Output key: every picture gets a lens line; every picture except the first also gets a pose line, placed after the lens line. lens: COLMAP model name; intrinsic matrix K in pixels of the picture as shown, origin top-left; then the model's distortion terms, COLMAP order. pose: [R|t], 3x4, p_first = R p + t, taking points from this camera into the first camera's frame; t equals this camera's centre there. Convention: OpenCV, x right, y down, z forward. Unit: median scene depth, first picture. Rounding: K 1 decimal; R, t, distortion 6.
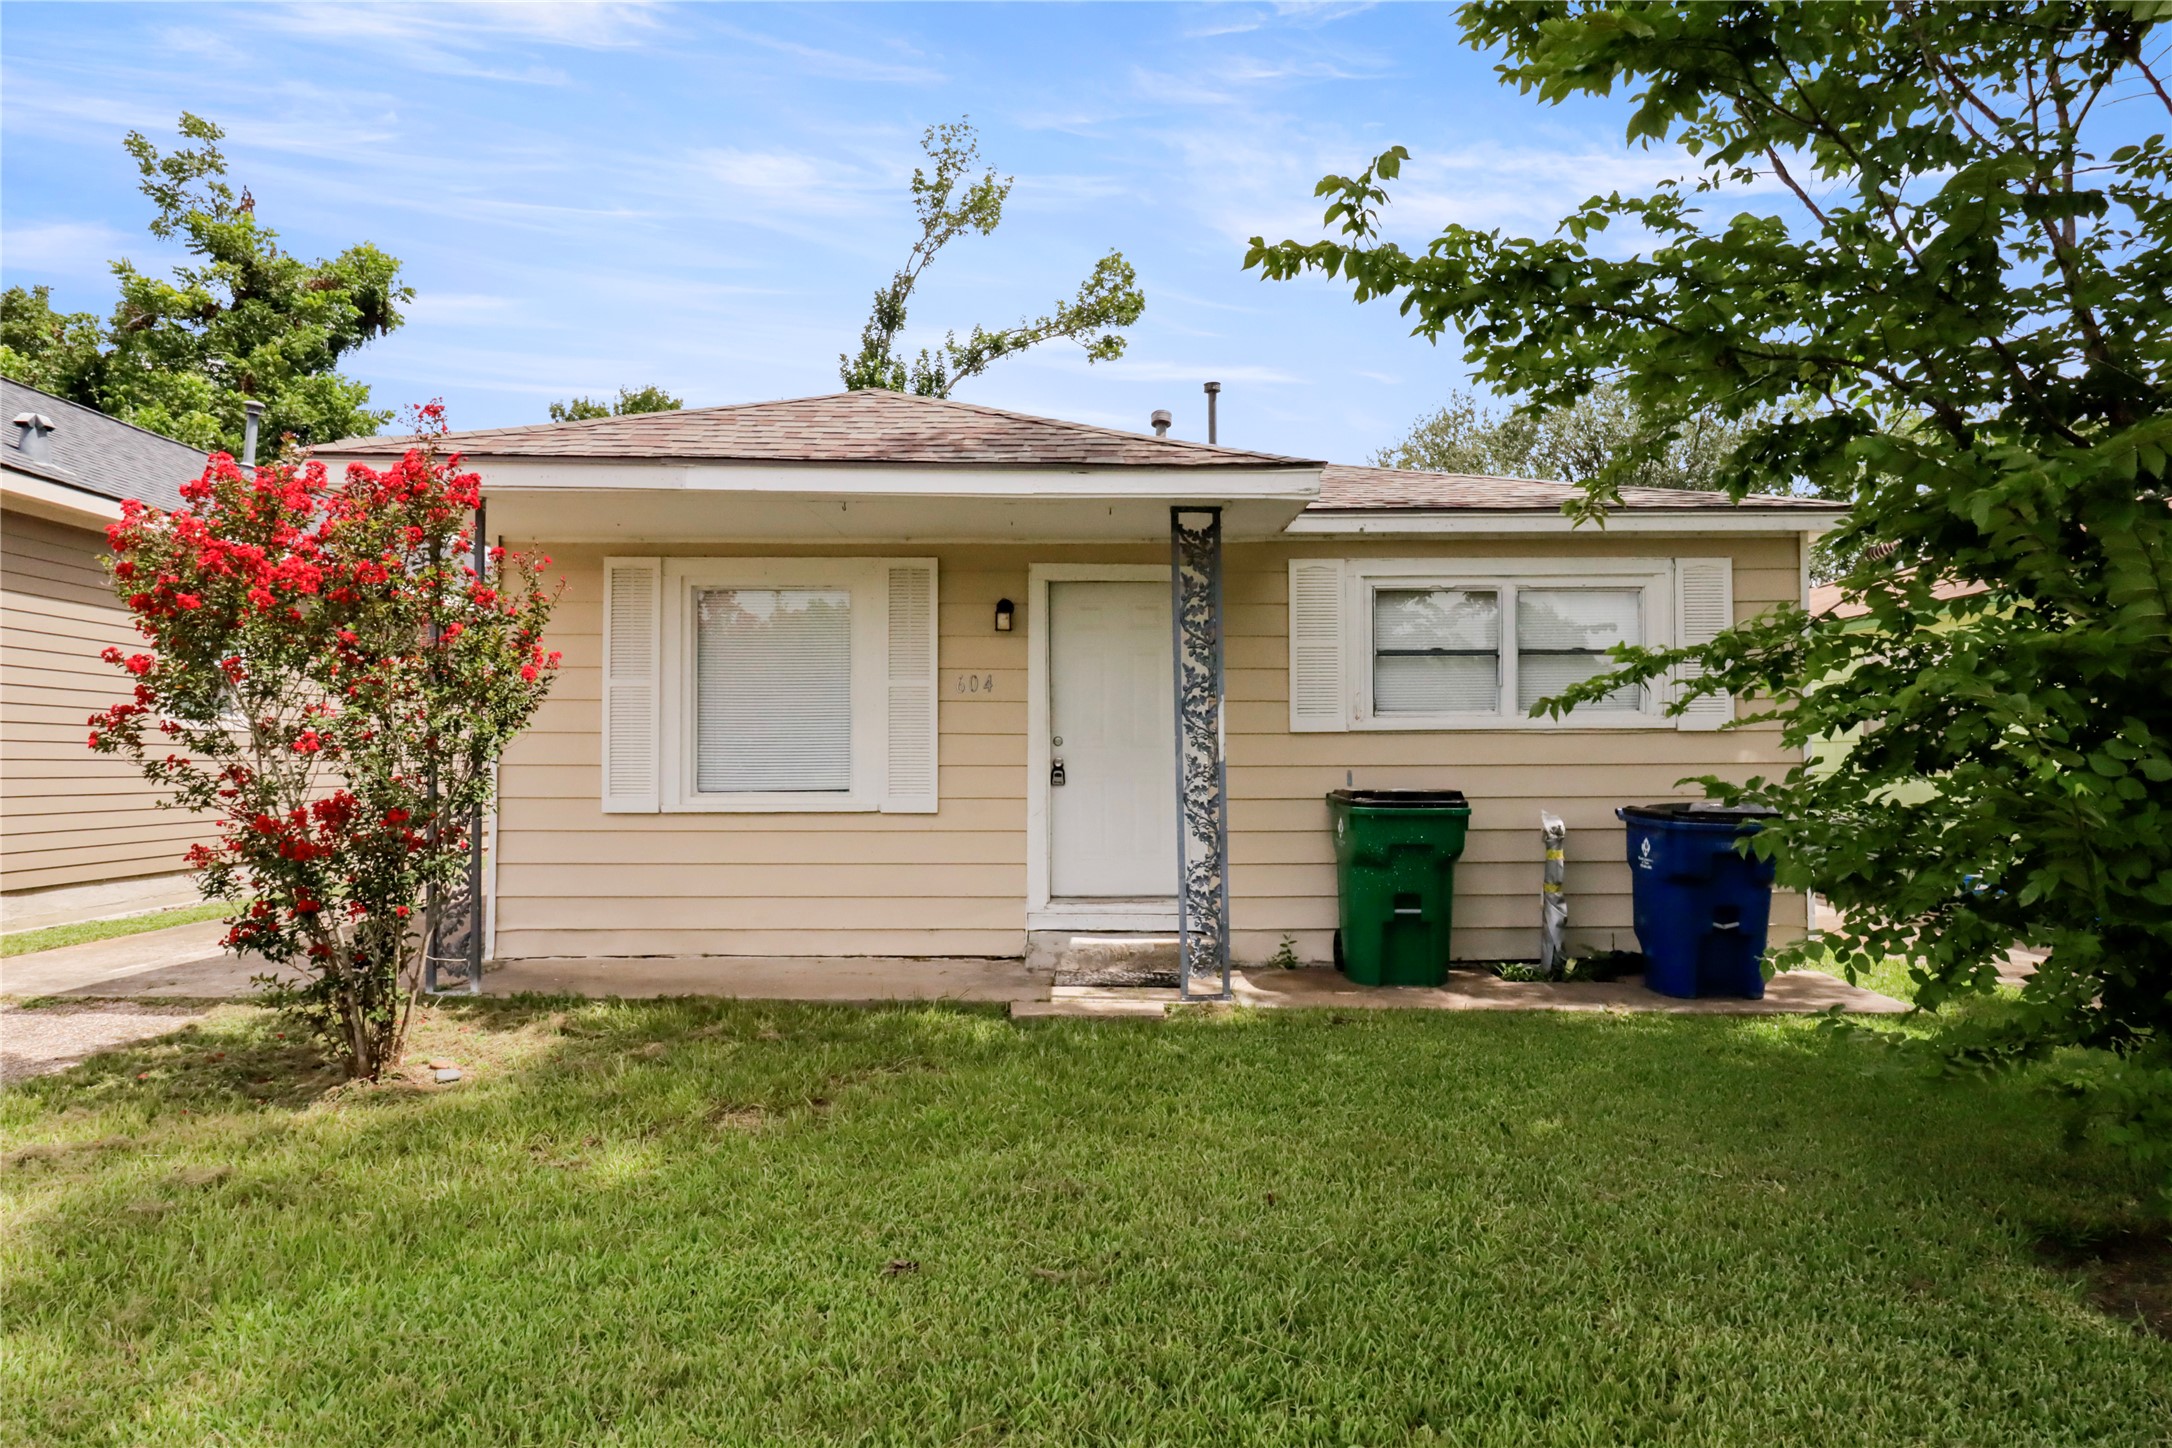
lens RADIAL K [[1312.7, 0, 1058.4], [0, 1312.7, 769.1], [0, 0, 1]] dist [0.026125, -0.000357]
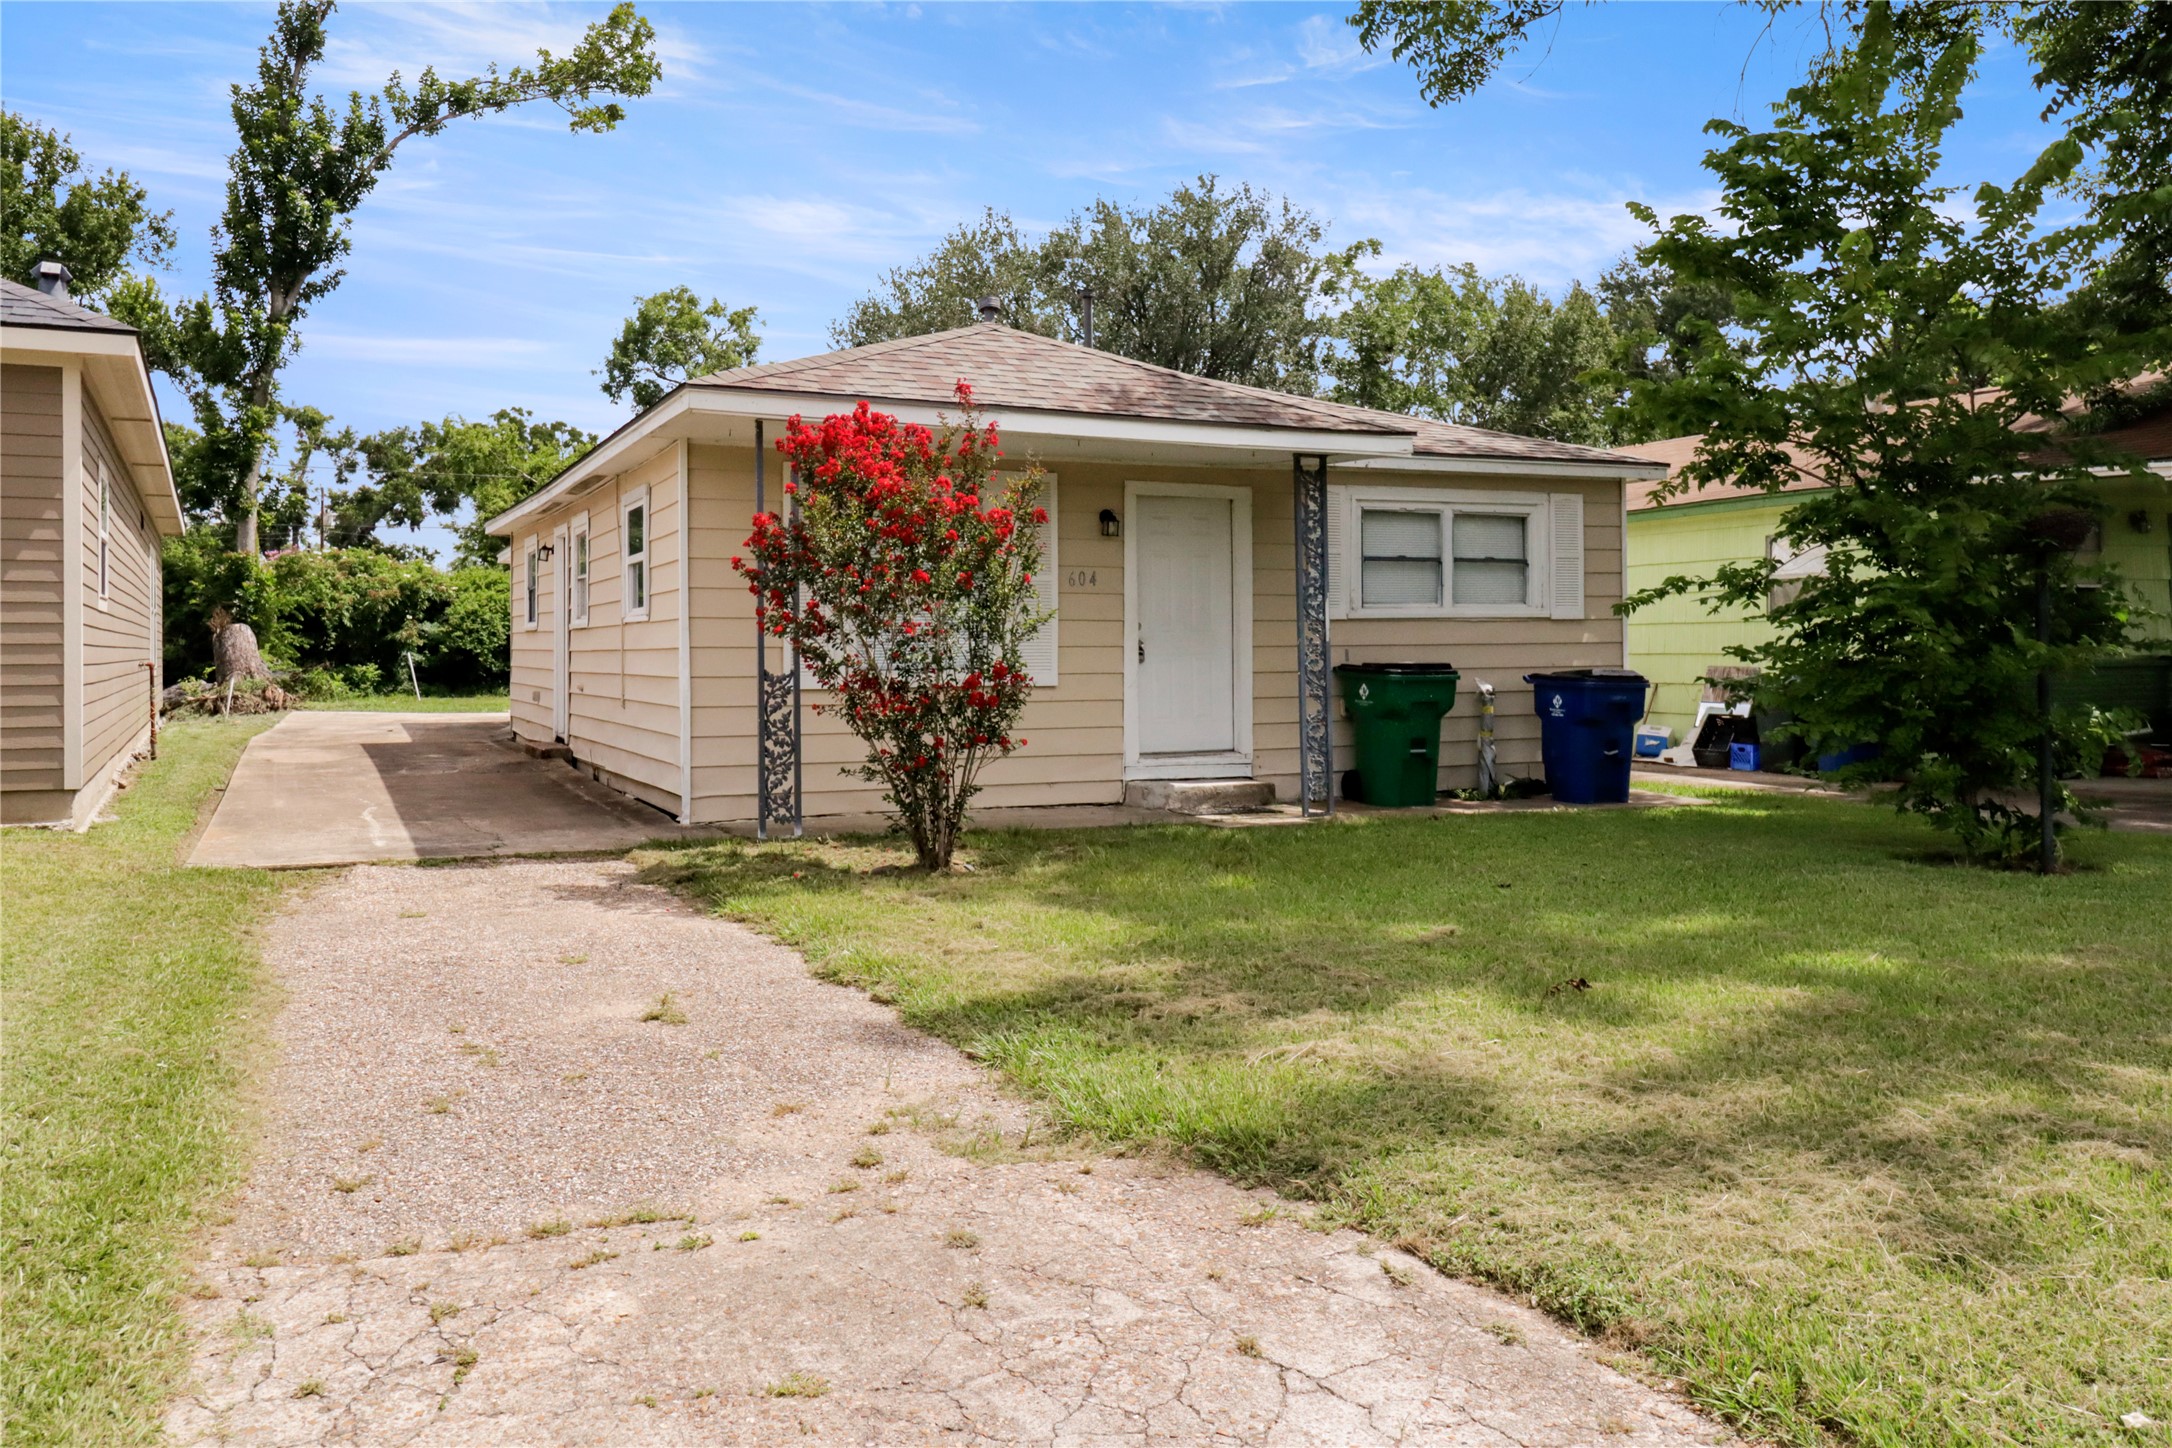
lens RADIAL K [[1797.7, 0, 1086.0], [0, 1797.7, 716.5], [0, 0, 1]] dist [0.042771, -0.000502]
pose [[0.908573, -0.019884, 0.417253, -0.754760], [0.006989, 0.999450, 0.032410, 0.007951], [-0.417668, -0.026530, 0.908212, -0.507200]]
